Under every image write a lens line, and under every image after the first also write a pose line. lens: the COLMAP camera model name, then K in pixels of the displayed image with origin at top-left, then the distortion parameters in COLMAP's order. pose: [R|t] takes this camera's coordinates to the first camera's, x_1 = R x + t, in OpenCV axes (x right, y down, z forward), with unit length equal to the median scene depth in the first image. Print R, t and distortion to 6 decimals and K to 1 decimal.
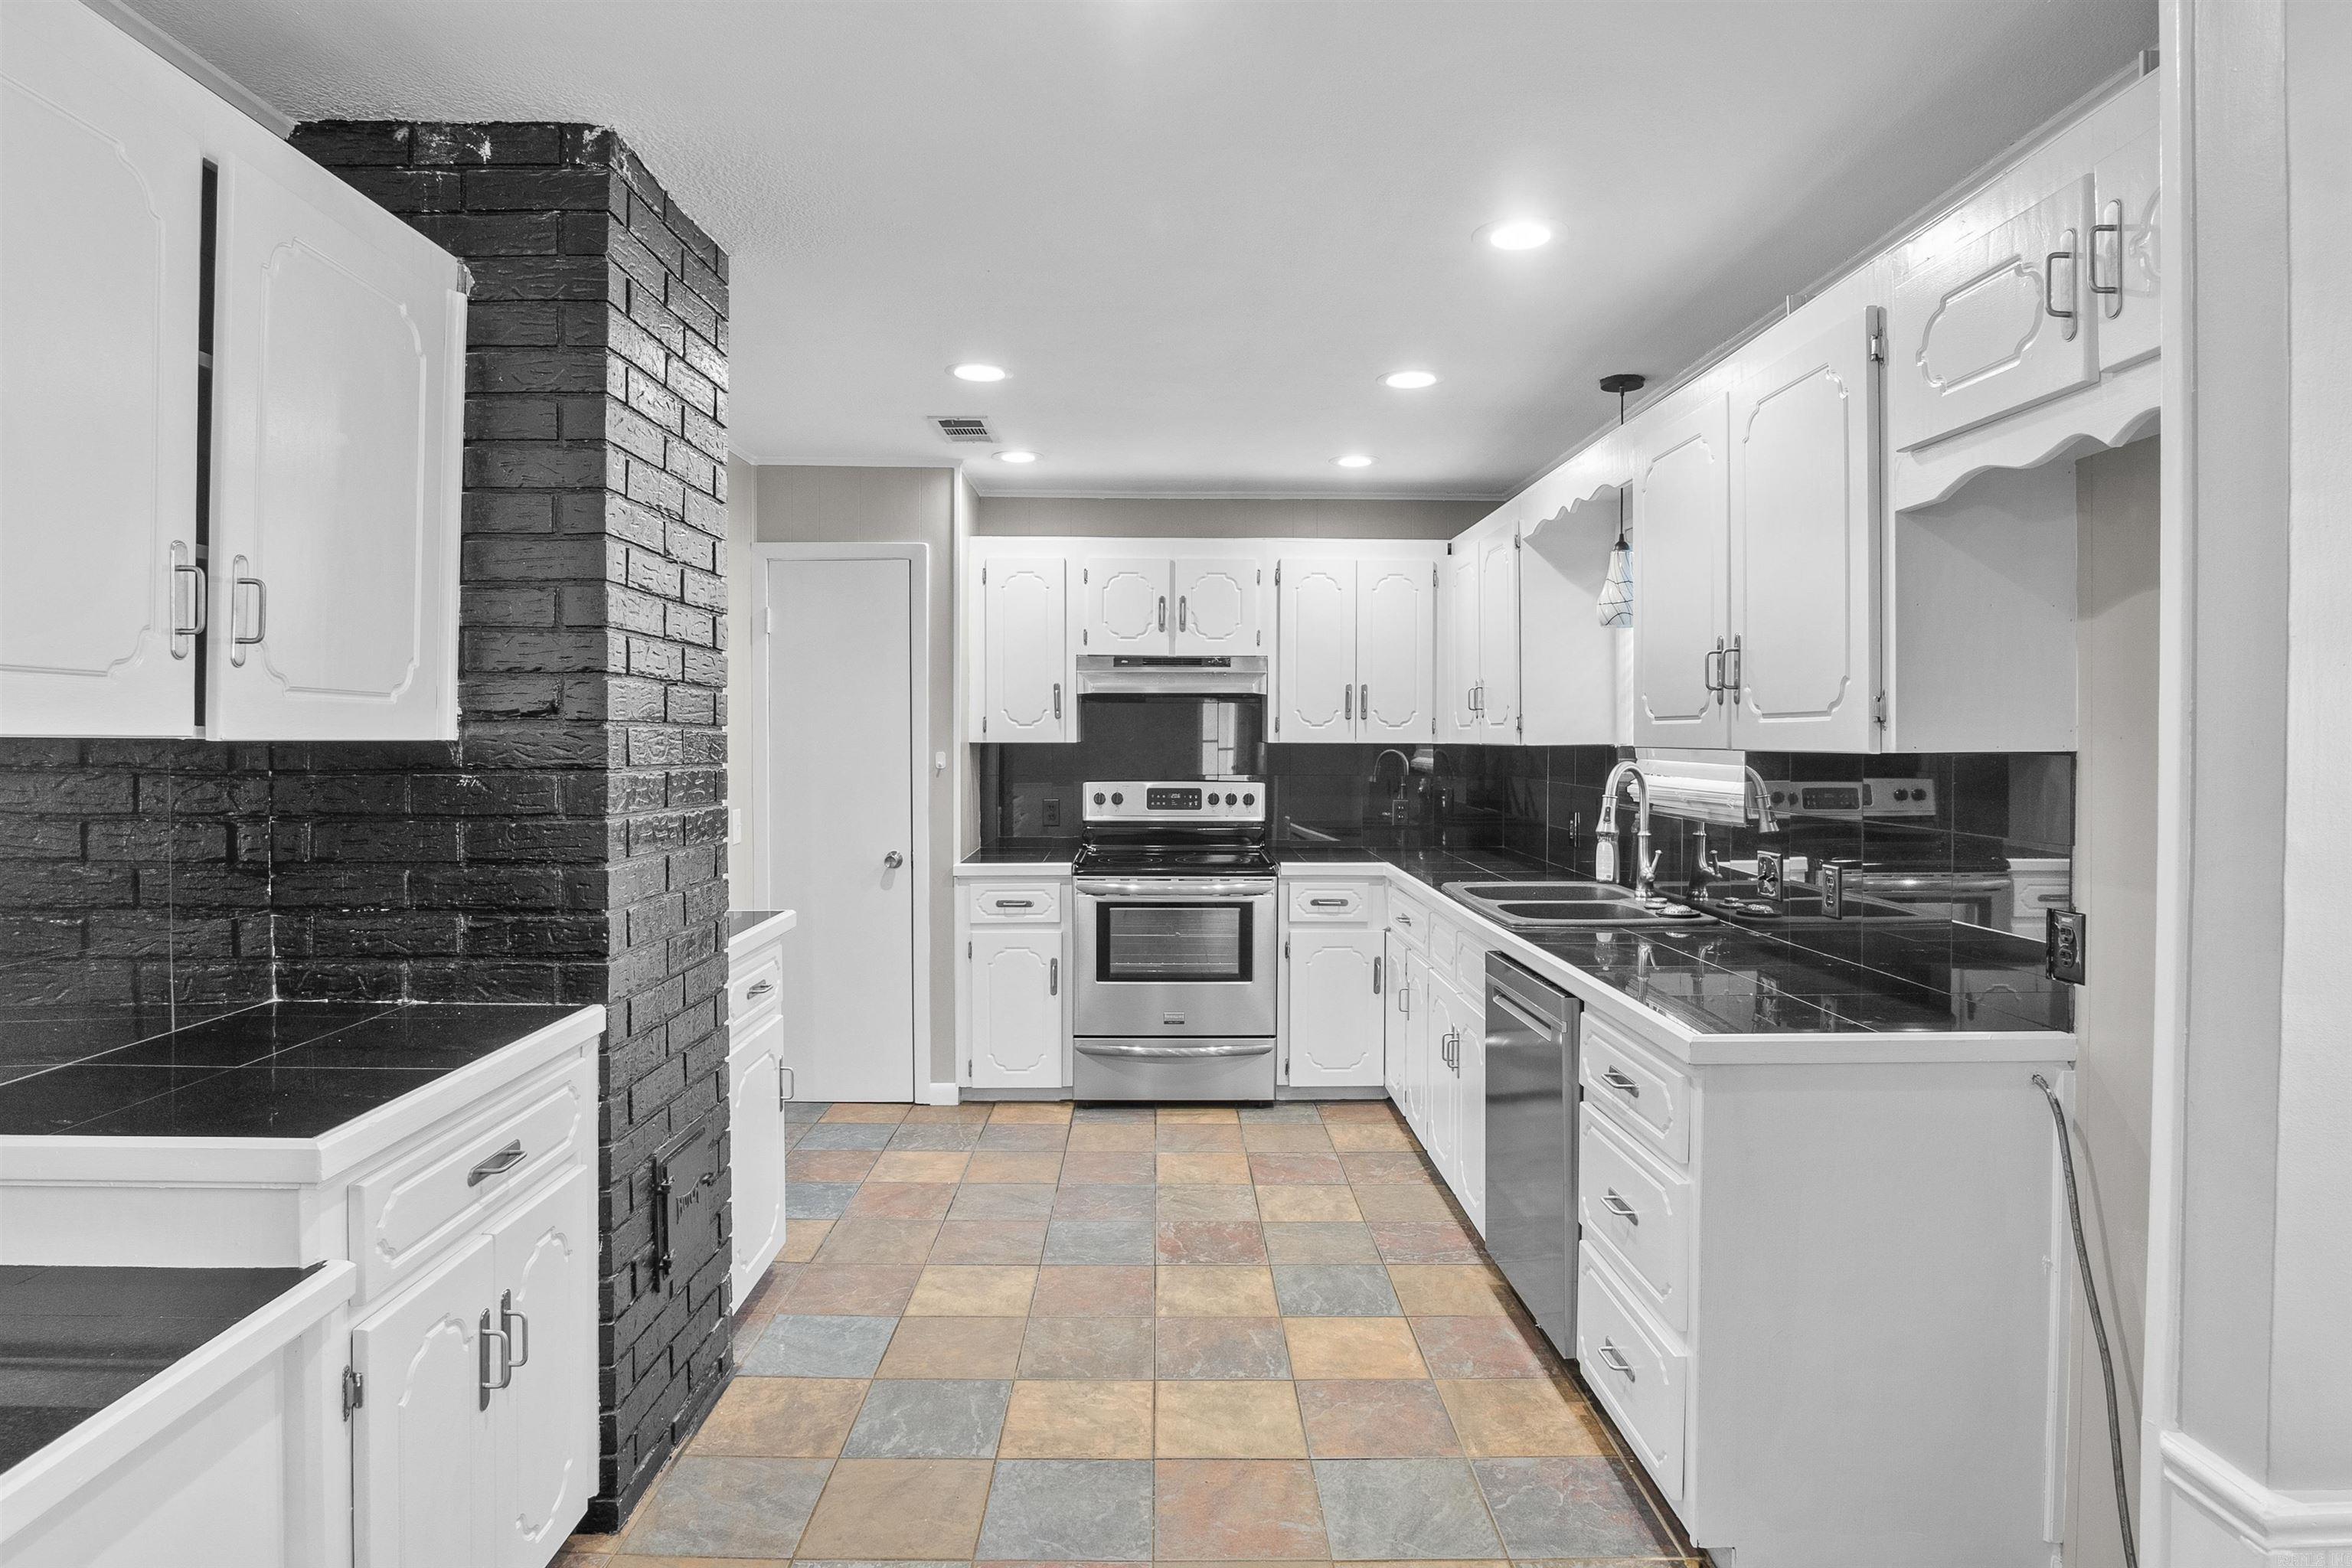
lens RADIAL K [[1262.5, 0, 1179.7], [0, 1262.5, 757.1], [0, 0, 1]] dist [-0.034686, 0.010567]
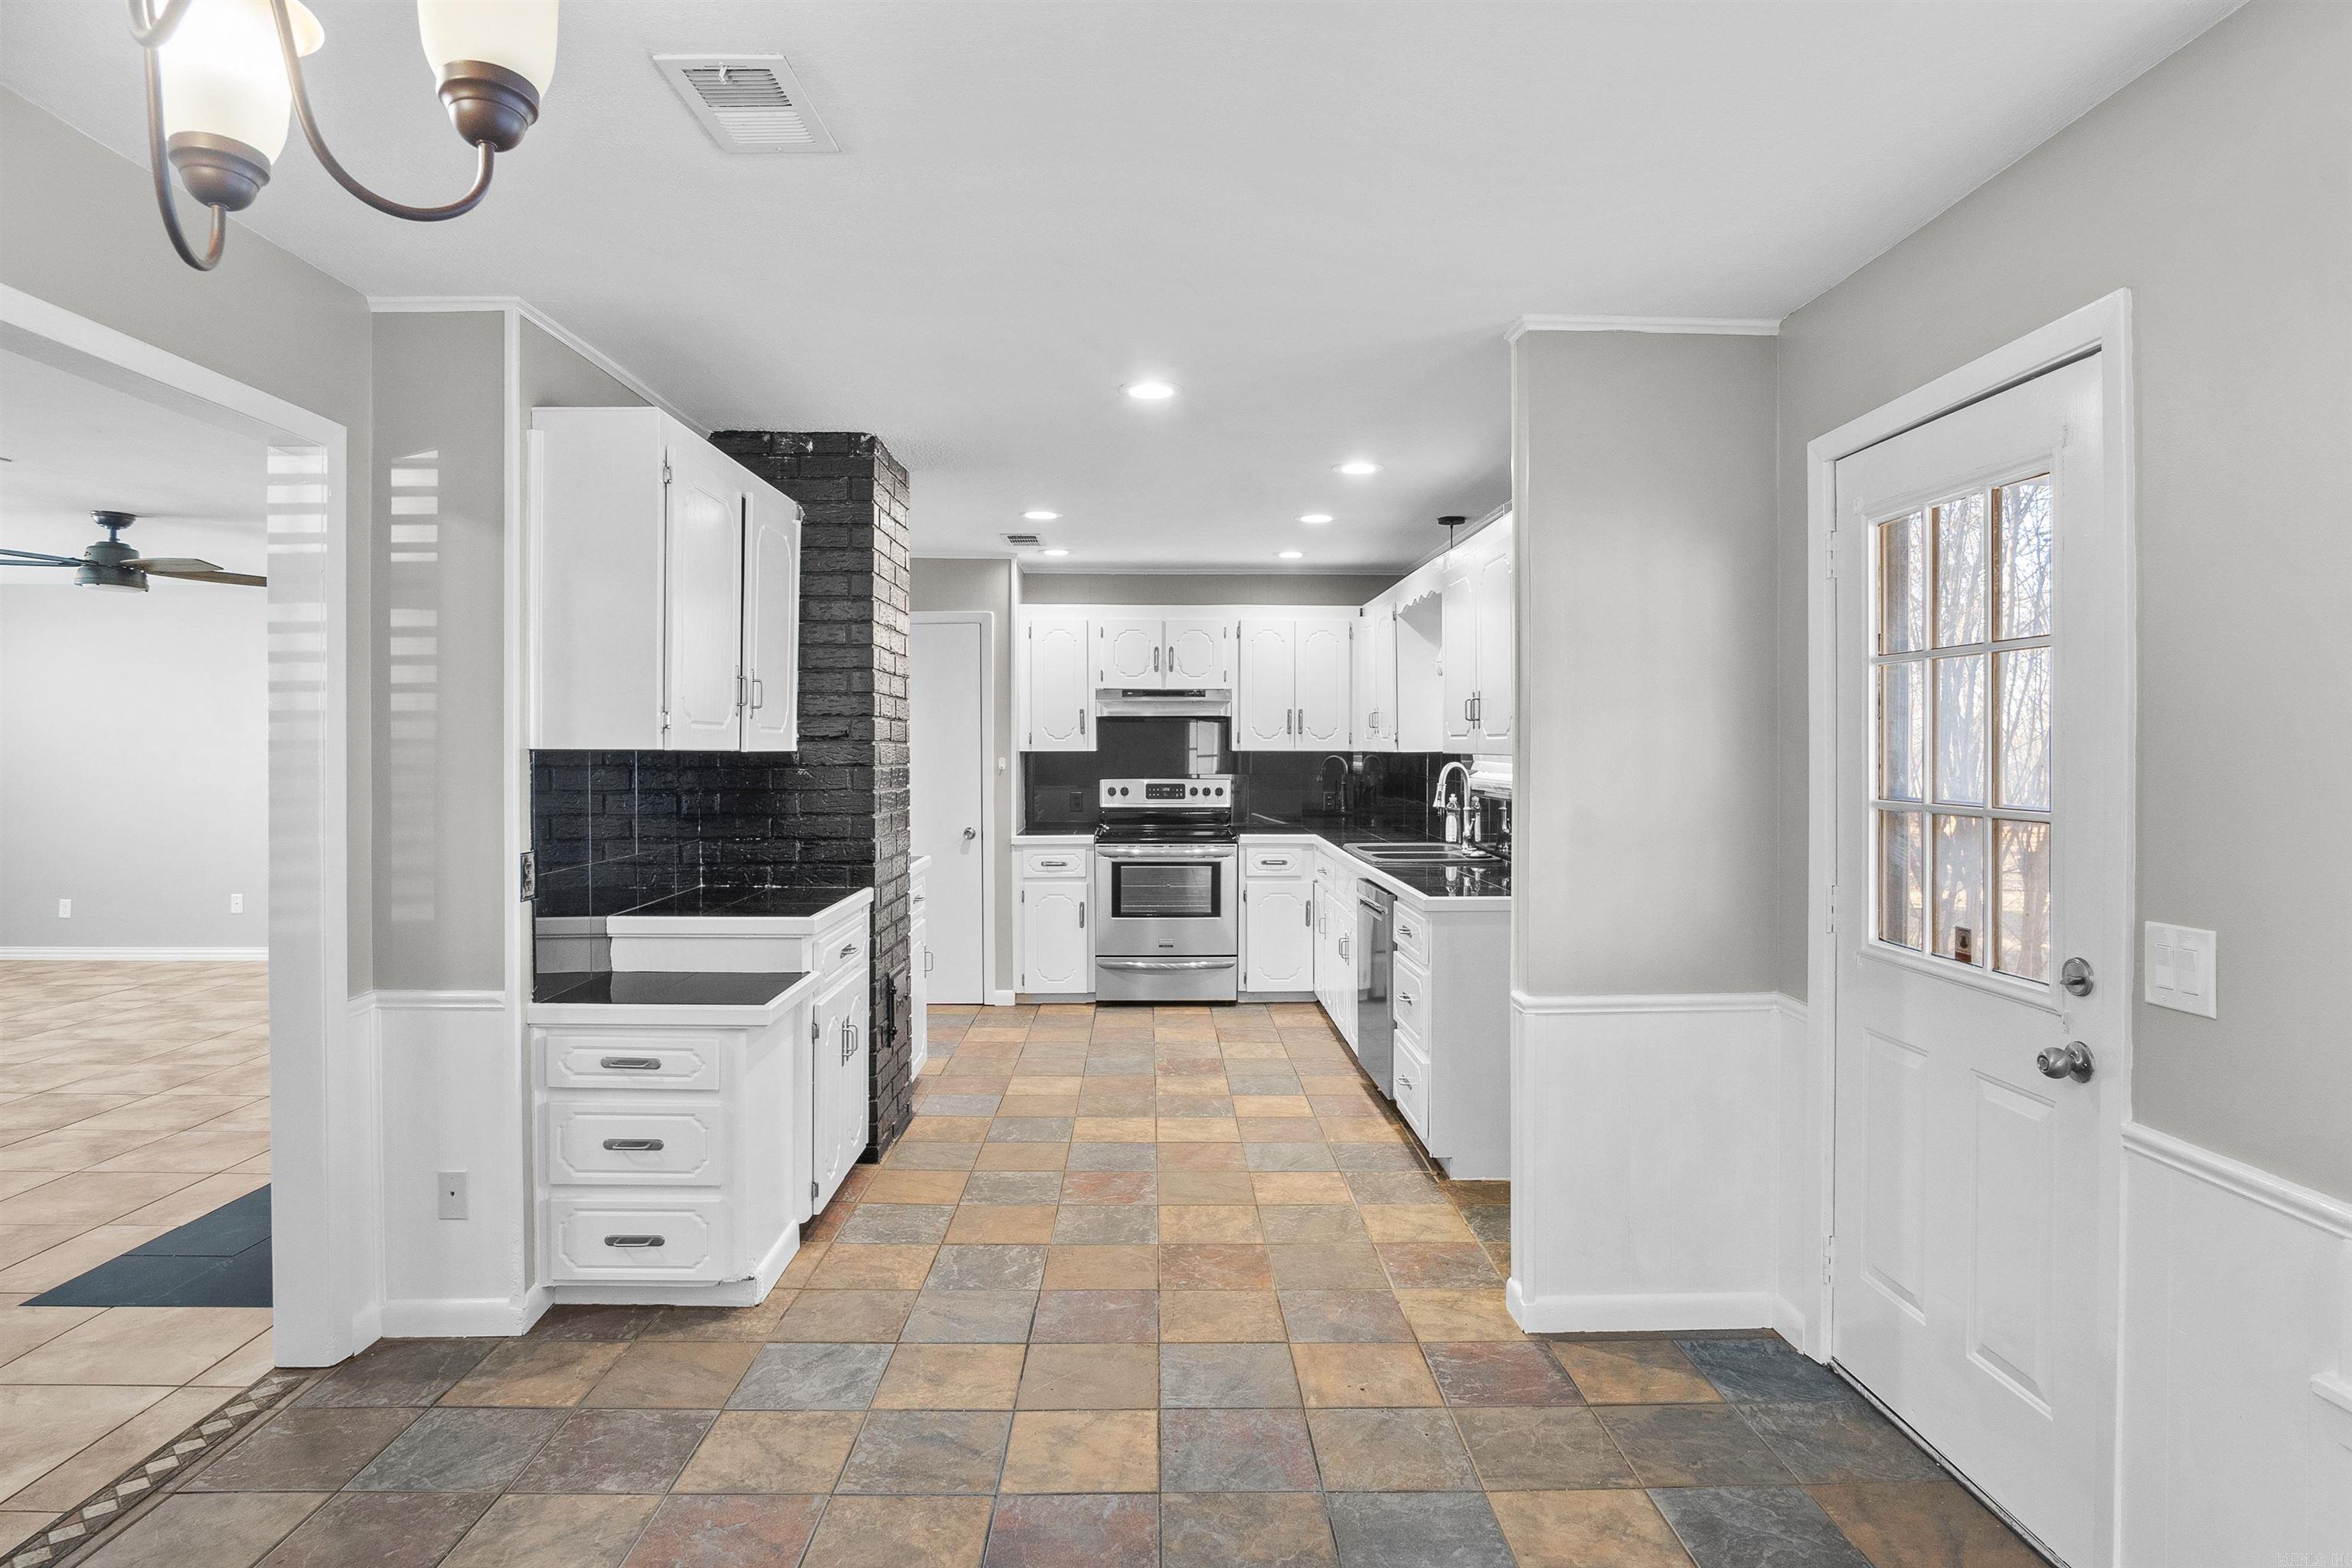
lens RADIAL K [[1262.5, 0, 1176.8], [0, 1262.5, 759.4], [0, 0, 1]] dist [-0.034686, 0.010567]
pose [[0.999978, -0.002718, 0.006072, -0.000396], [0.002744, 0.999987, -0.004203, 0.006274], [-0.006060, 0.004220, 0.999973, -0.651001]]
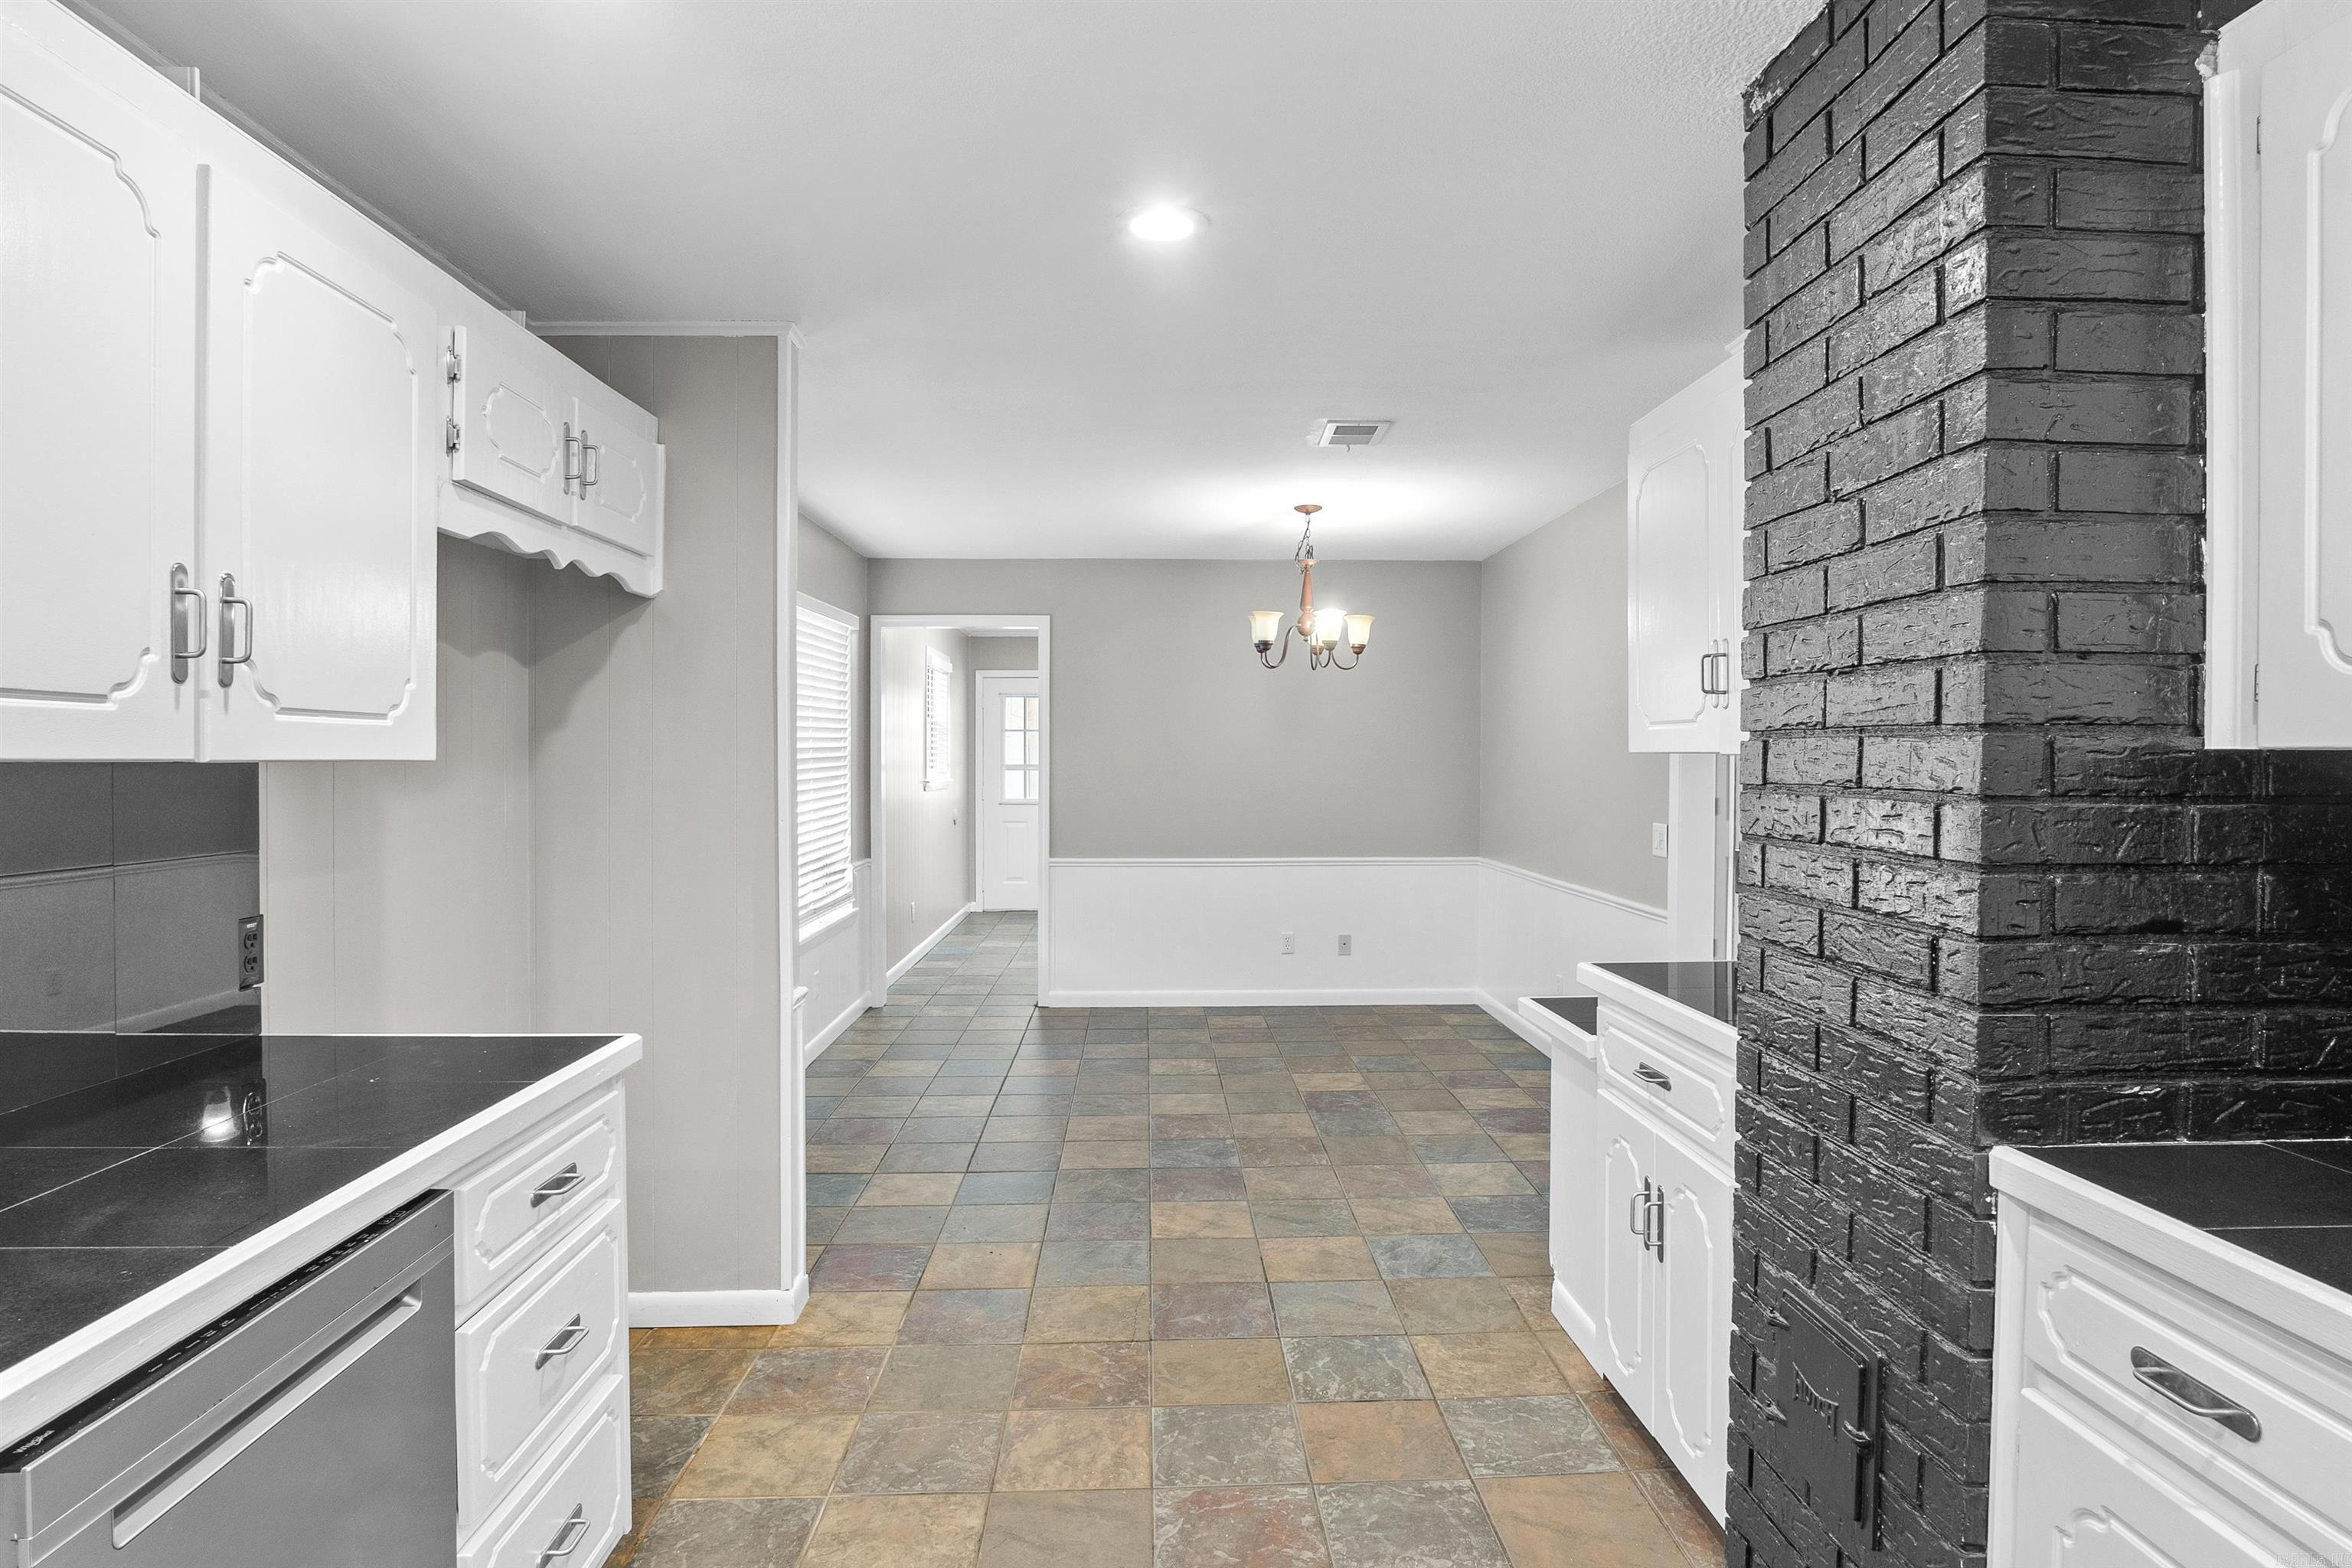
lens RADIAL K [[1262.5, 0, 1185.5], [0, 1262.5, 785.7], [0, 0, 1]] dist [-0.034686, 0.010567]
pose [[-0.999818, -0.002707, -0.018897, -0.017580], [-0.003354, 0.999407, 0.034277, -0.012836], [0.018793, 0.034334, -0.999234, 1.313591]]
